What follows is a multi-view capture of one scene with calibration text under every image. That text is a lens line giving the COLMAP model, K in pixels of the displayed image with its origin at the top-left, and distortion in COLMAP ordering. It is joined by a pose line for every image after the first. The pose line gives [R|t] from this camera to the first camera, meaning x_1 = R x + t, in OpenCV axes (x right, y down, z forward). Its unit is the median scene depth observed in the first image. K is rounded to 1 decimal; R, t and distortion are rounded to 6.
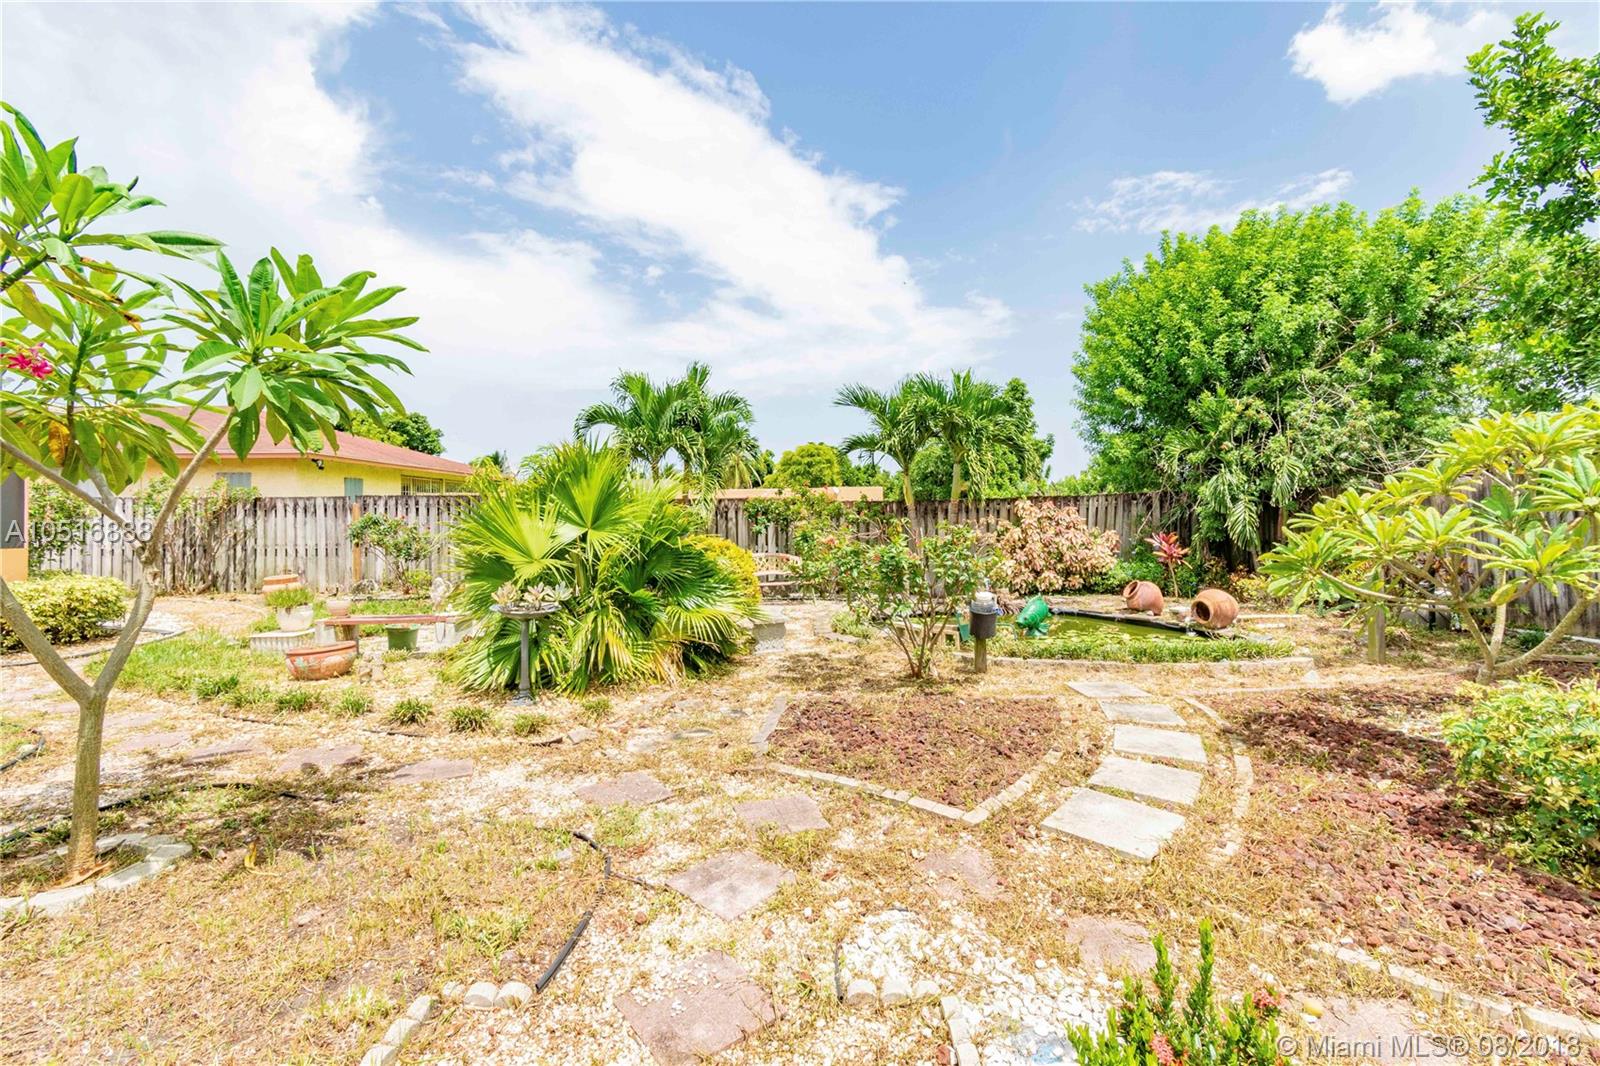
lens RADIAL K [[723.2, 0, 811.2], [0, 723.2, 500.8], [0, 0, 1]] dist [0.003058, -0.001141]
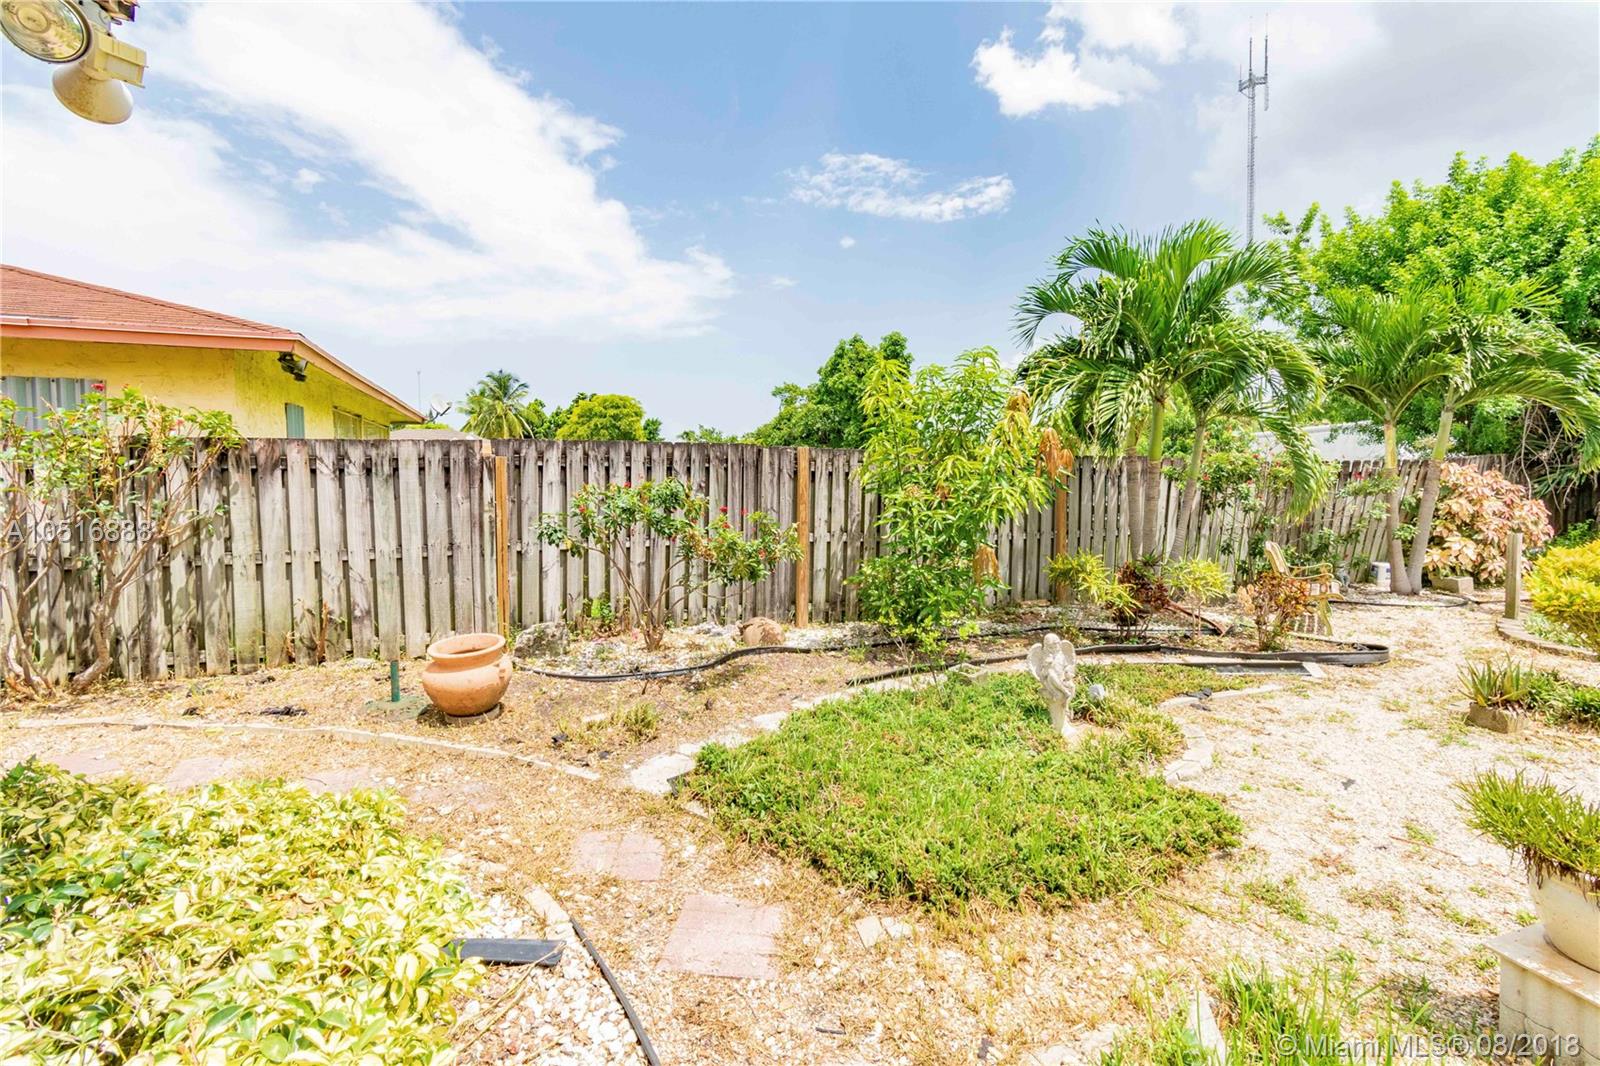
lens RADIAL K [[723.2, 0, 807.7], [0, 723.2, 510.2], [0, 0, 1]] dist [0.003058, -0.001141]
pose [[0.929274, -0.015640, 0.369059, -1.379409], [-0.010272, 0.997623, 0.068143, 0.010077], [-0.369247, -0.067115, 0.926905, 1.135102]]
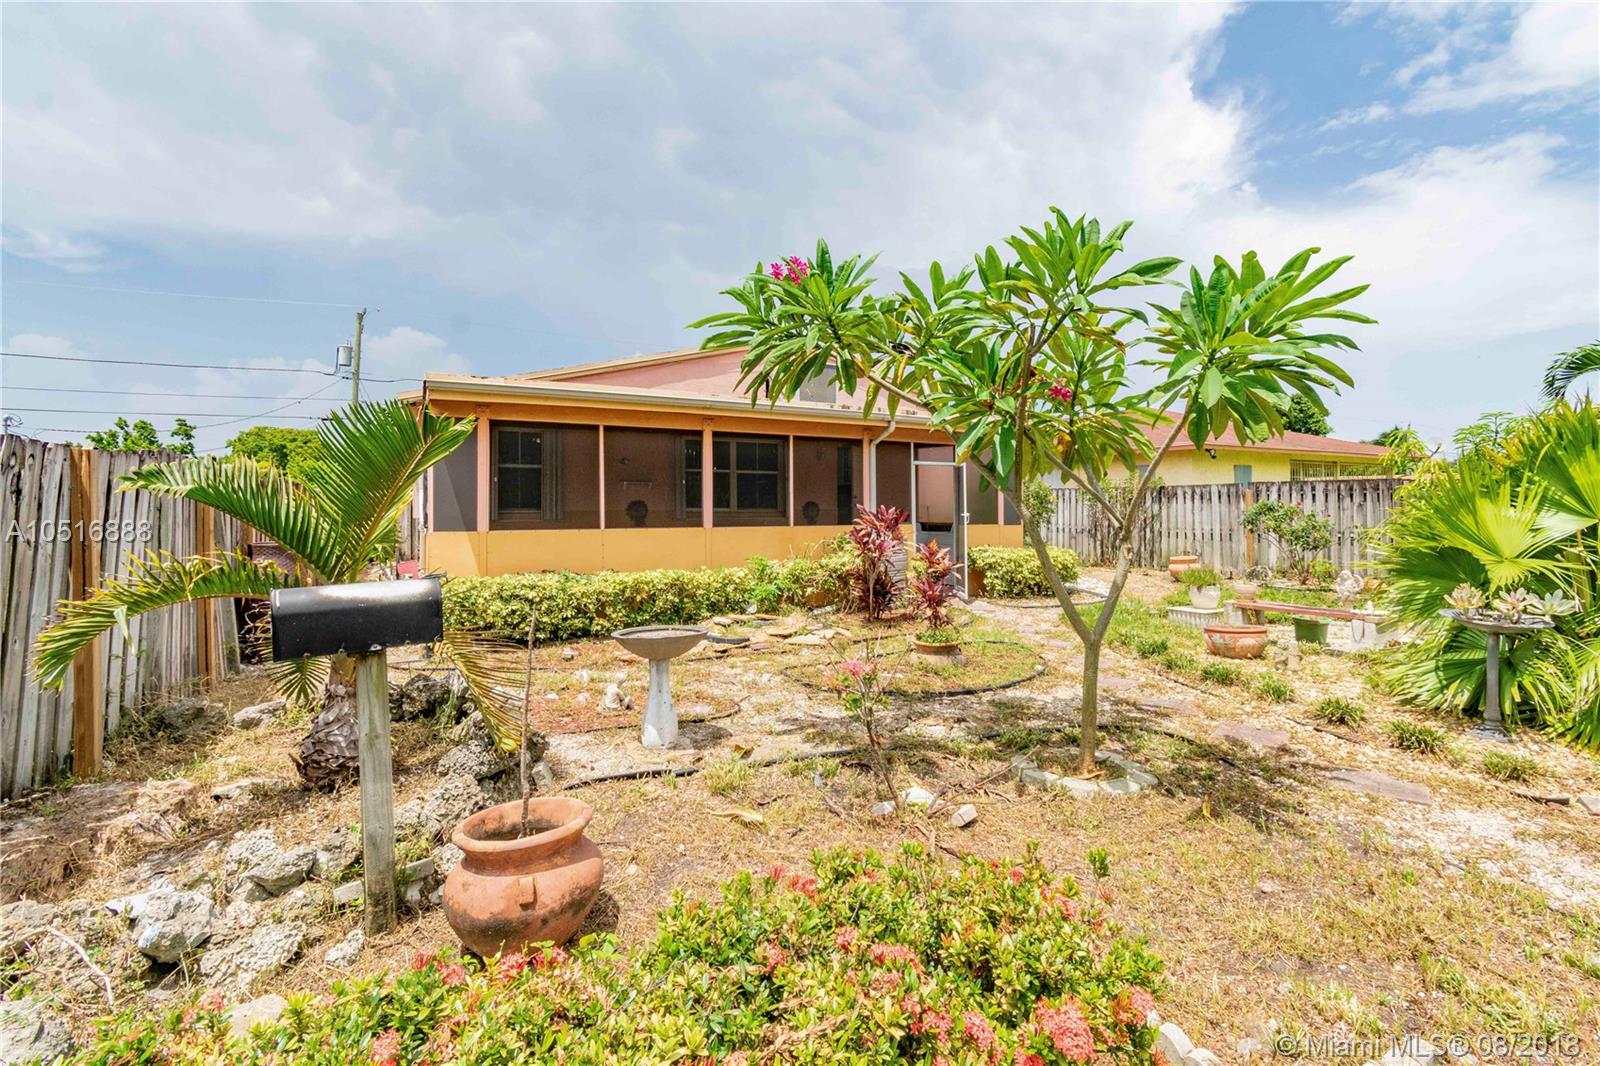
lens RADIAL K [[723.2, 0, 810.5], [0, 723.2, 499.7], [0, 0, 1]] dist [0.003058, -0.001141]
pose [[0.463379, -0.003569, -0.886153, -0.035316], [0.018539, 0.999812, 0.005667, -0.000192], [0.885966, -0.019055, 0.463358, -0.026416]]
